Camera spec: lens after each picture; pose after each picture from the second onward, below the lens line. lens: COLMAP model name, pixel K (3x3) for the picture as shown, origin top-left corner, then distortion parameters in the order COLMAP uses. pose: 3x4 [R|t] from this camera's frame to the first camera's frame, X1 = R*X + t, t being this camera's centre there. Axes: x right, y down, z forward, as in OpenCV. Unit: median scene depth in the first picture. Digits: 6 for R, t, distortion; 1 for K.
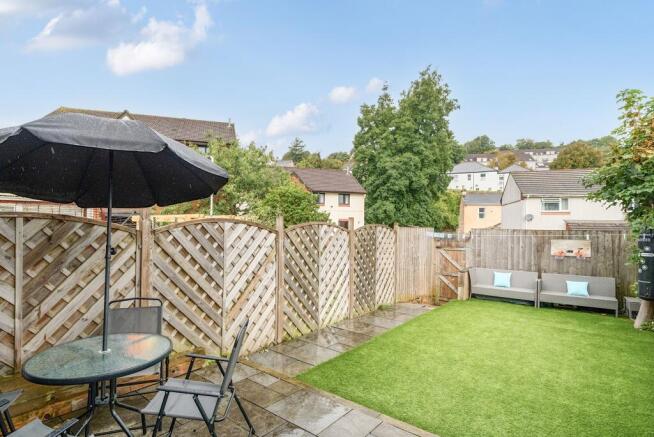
lens RADIAL K [[342.8, 0, 328.6], [0, 342.8, 219.0], [0, 0, 1]] dist [0.000040, 0.000010]
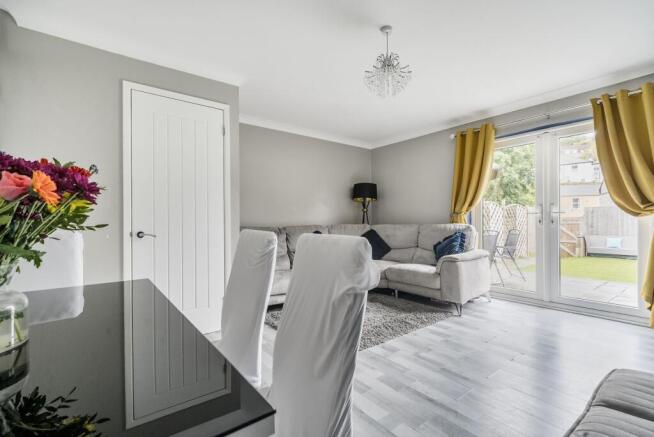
lens RADIAL K [[303.4, 0, 322.5], [0, 303.4, 220.9], [0, 0, 1]] dist [0.003593, 0.000485]
pose [[0.966428, -0.016282, -0.256423, -0.071645], [0.019642, 0.999751, 0.010550, 0.012662], [0.256187, -0.015232, 0.966507, -0.111232]]
